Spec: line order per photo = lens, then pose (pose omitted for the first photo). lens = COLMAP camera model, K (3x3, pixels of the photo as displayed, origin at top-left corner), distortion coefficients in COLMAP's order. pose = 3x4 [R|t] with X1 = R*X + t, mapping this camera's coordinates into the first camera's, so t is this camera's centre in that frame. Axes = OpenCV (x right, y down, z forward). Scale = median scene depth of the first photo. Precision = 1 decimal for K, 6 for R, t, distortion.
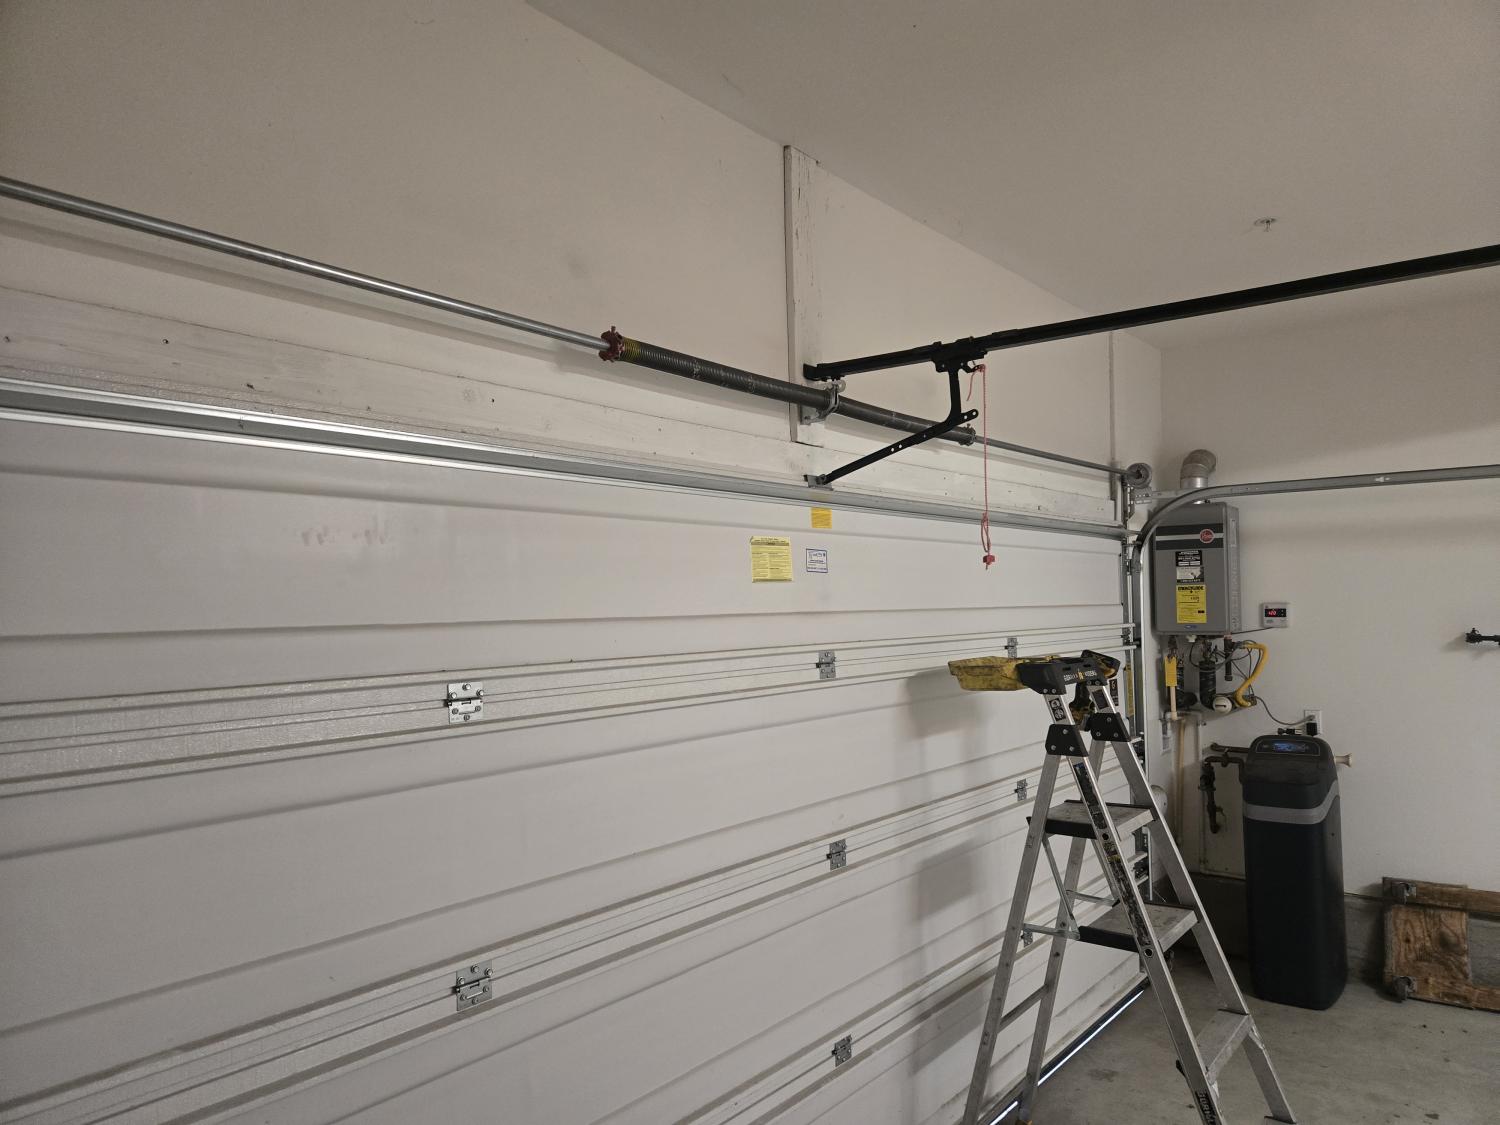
lens RADIAL K [[1030.4, 0, 796.6], [0, 1030.4, 569.4], [0, 0, 1]] dist [0.043235, -0.001797]
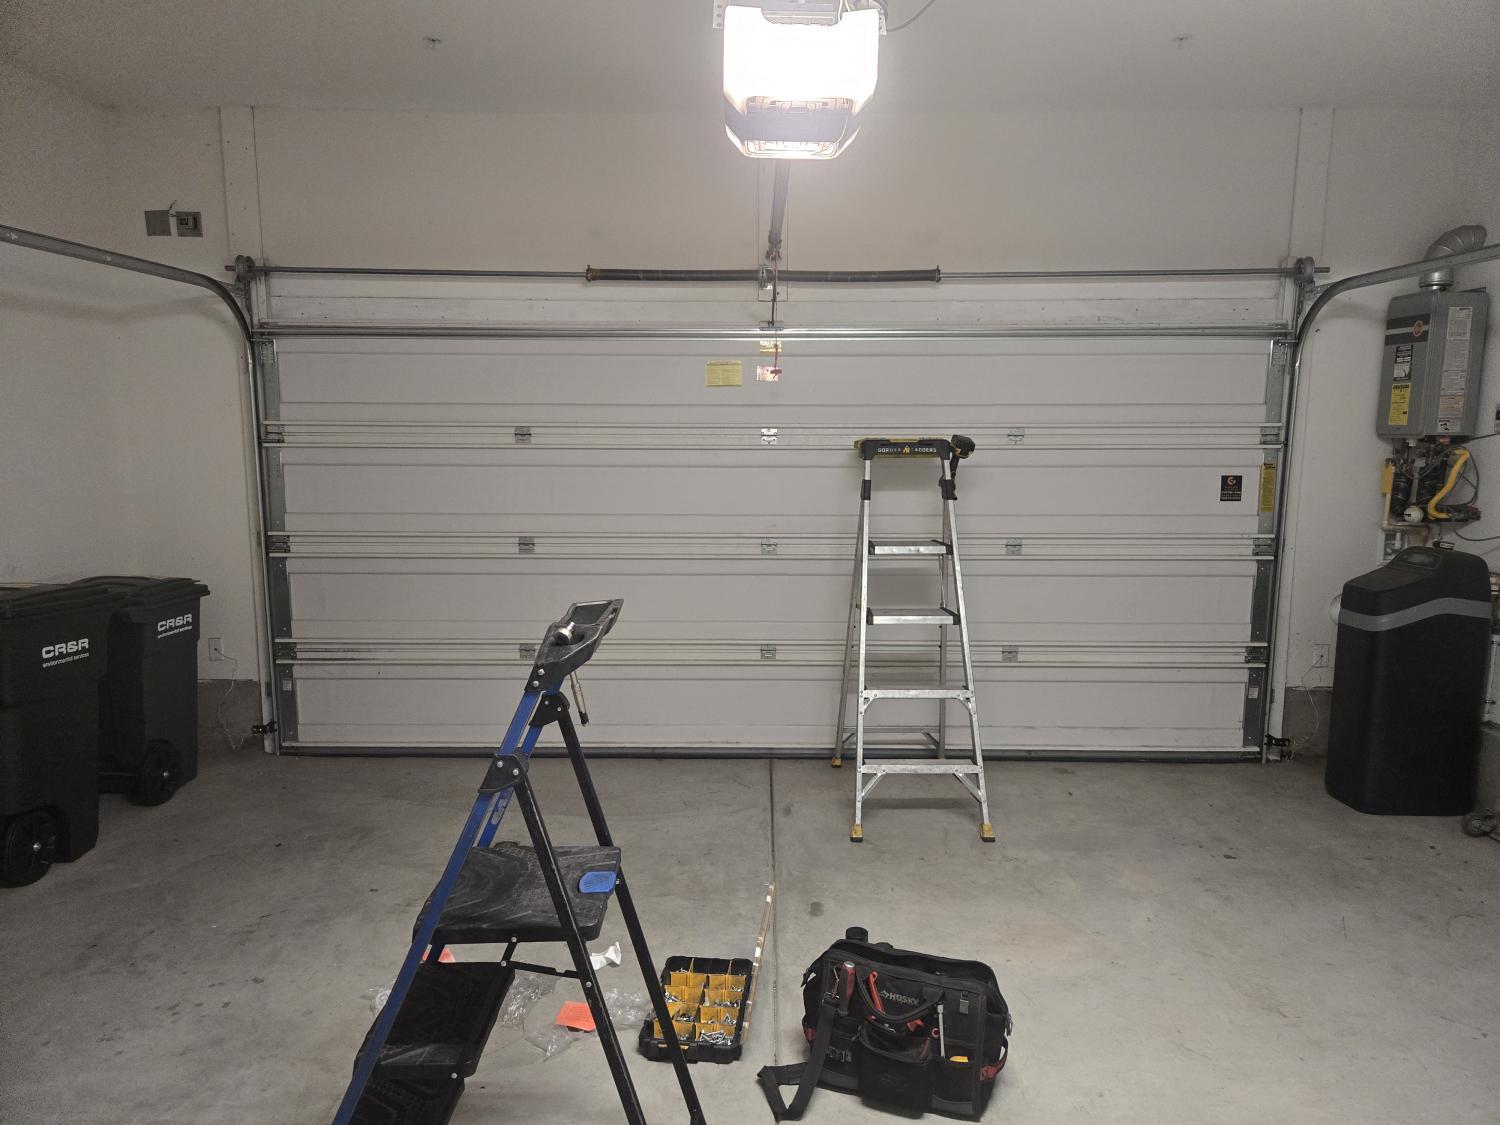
lens RADIAL K [[1020.1, 0, 751.7], [0, 1020.1, 551.5], [0, 0, 1]] dist [0.052407, -0.040280]
pose [[0.608142, 0.127712, -0.783487, 0.875337], [0.015893, 0.984817, 0.172865, -0.006775], [0.793669, -0.117579, 0.596879, -0.027821]]
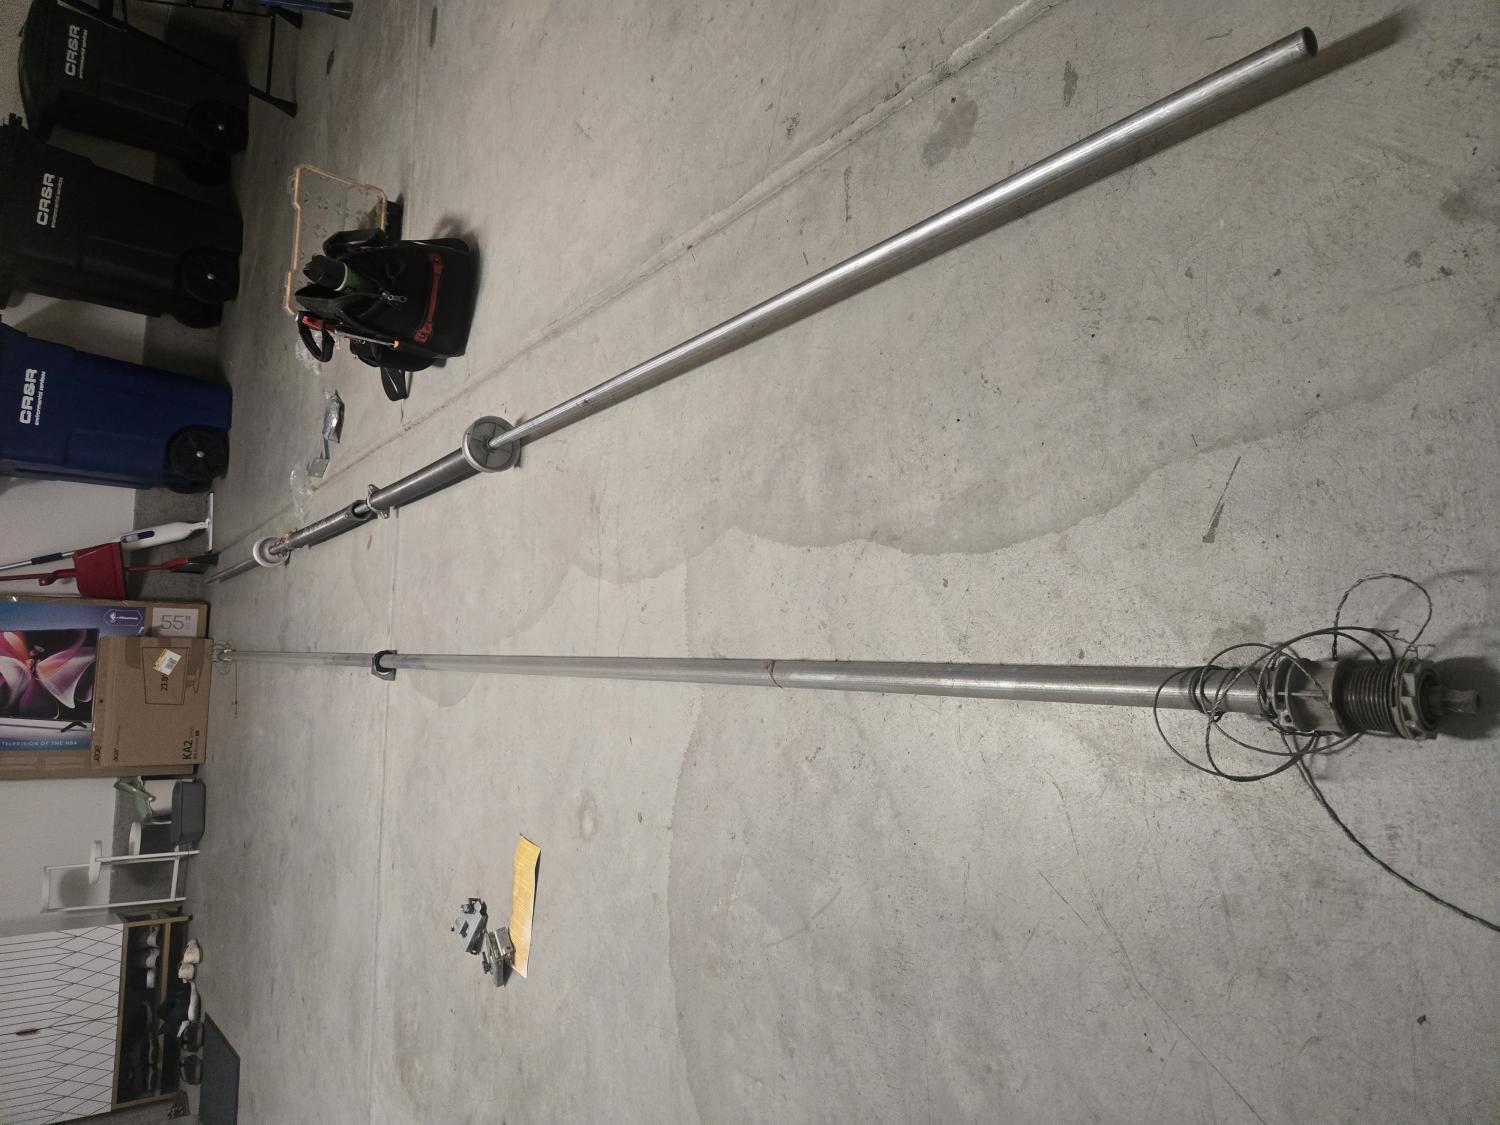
lens RADIAL K [[1020.1, 0, 751.7], [0, 1020.1, 551.5], [0, 0, 1]] dist [0.052407, -0.040280]
pose [[0.390503, 0.711466, -0.584229, 1.024681], [0.815827, 0.026591, 0.577685, 0.191964], [0.426538, -0.702217, -0.570049, 0.667142]]
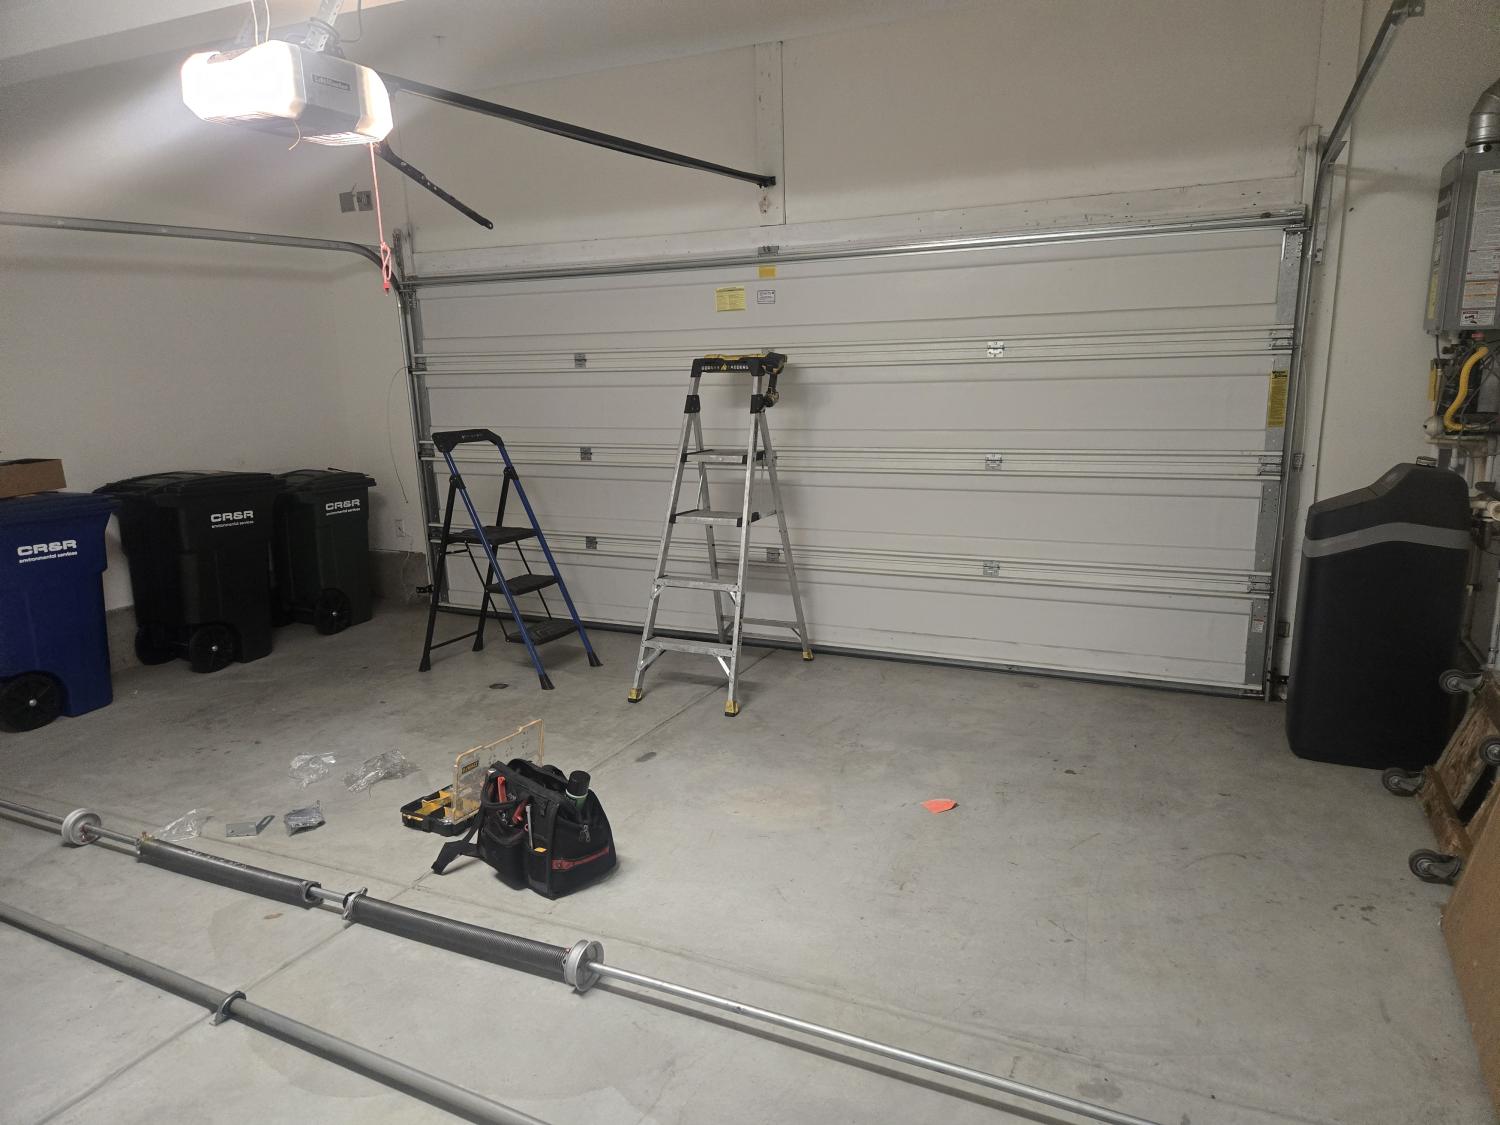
lens RADIAL K [[1002.3, 0, 763.6], [0, 1002.3, 570.3], [0, 0, 1]] dist [0.073715, -0.056746]
pose [[0.228653, 0.224335, -0.947308, 1.179566], [0.062799, 0.967661, 0.244313, 0.015495], [0.971480, -0.115352, 0.207170, 0.374423]]
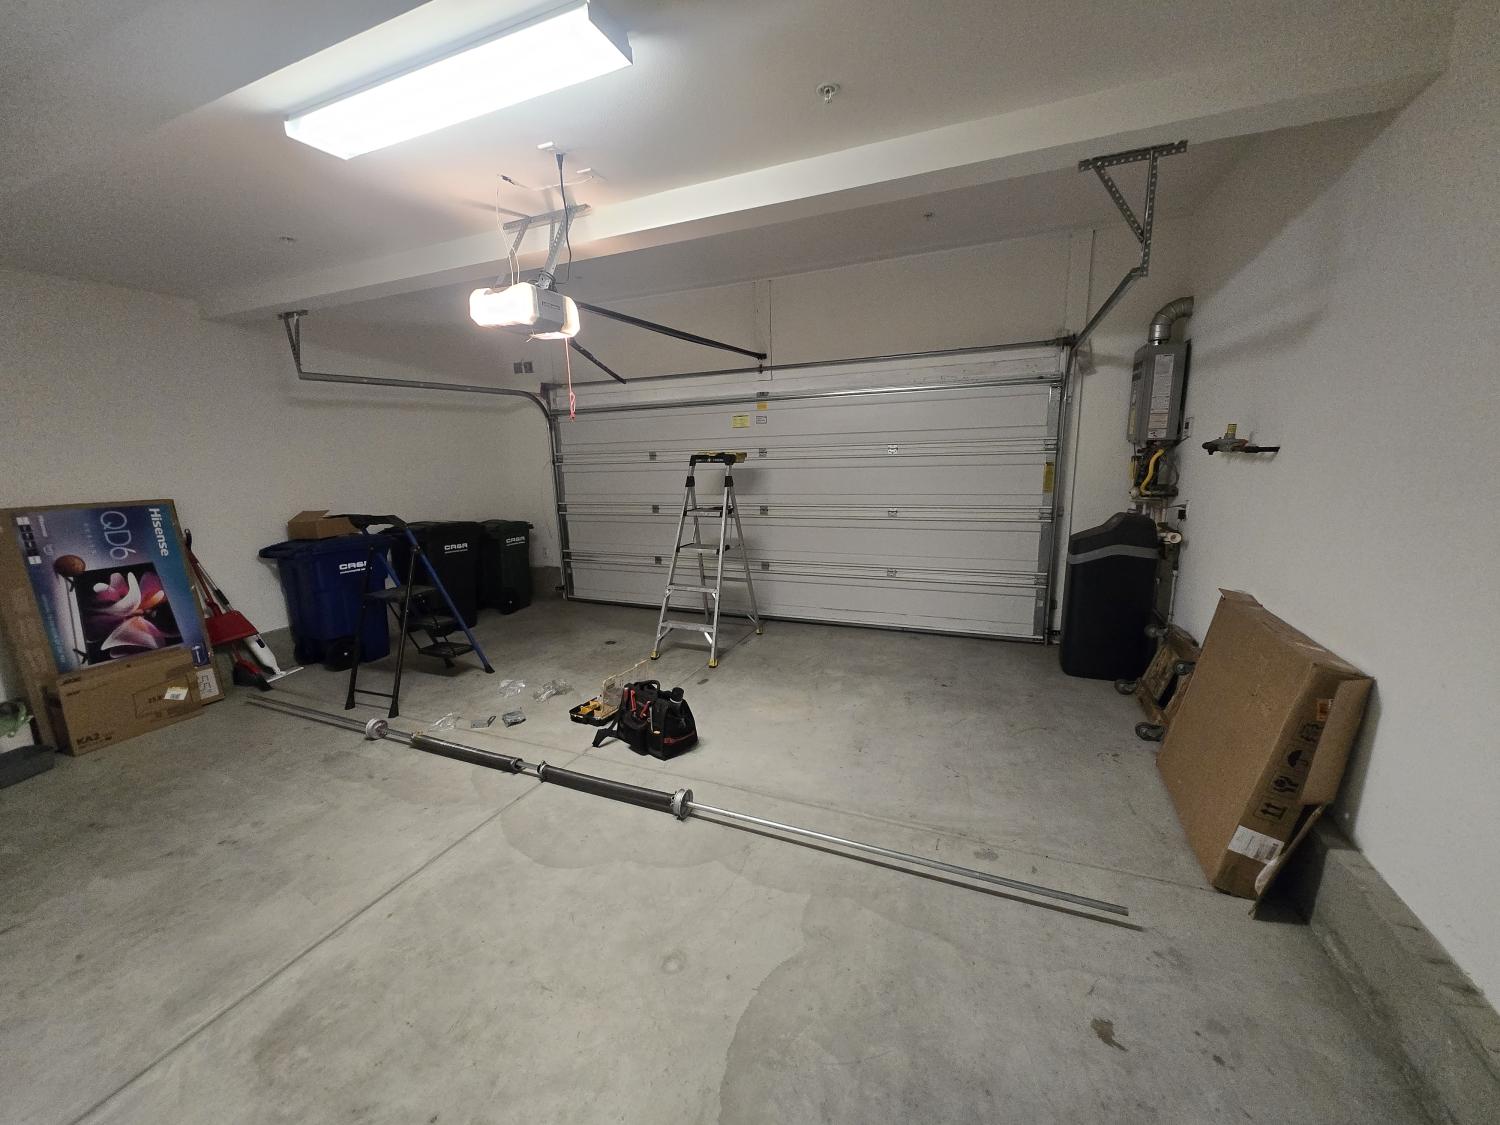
lens RADIAL K [[585.3, 0, 750.0], [0, 585.3, 562.5], [0, 0, 1]] dist [0.002197, 0.000266]
pose [[0.259070, 0.198167, -0.945311, 1.187899], [0.063801, 0.973077, 0.221472, 0.011368], [0.963749, -0.117688, 0.239452, 0.312650]]
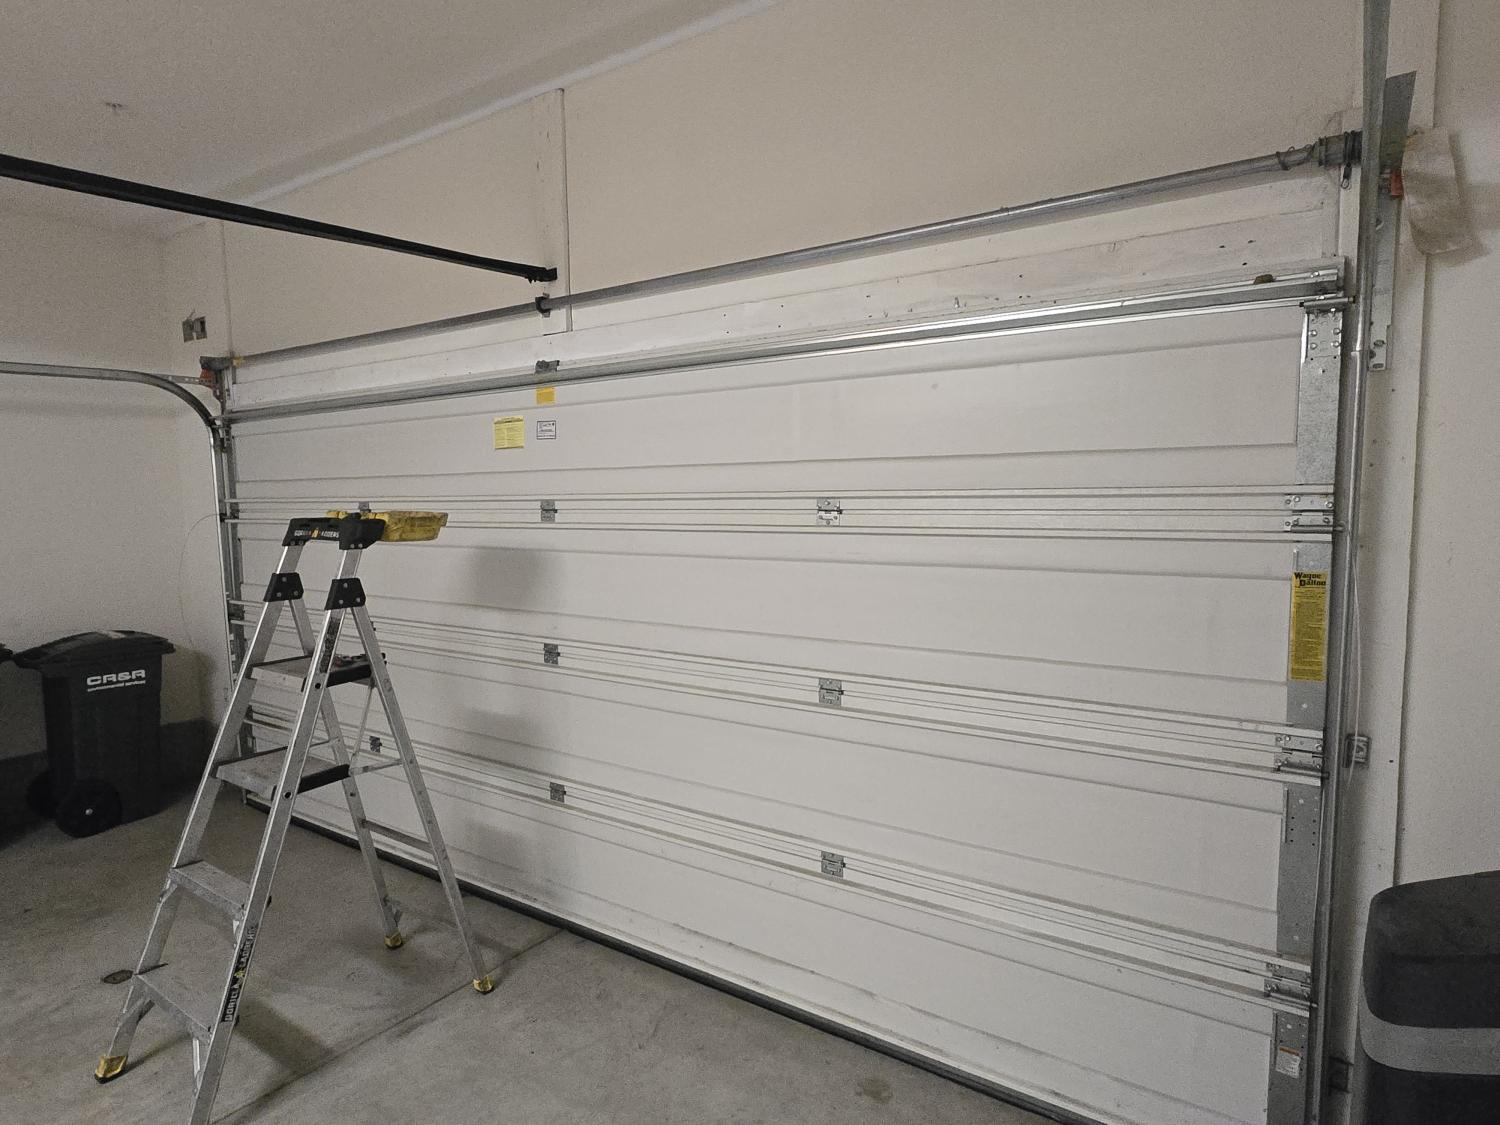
lens RADIAL K [[887.4, 0, 746.0], [0, 887.4, 564.4], [0, 0, 1]] dist [-0.001358, -0.001421]
pose [[0.053275, 0.112358, -0.992239, 0.749912], [0.058948, 0.991563, 0.115447, 0.029262], [0.996838, -0.064641, 0.046202, 0.775408]]
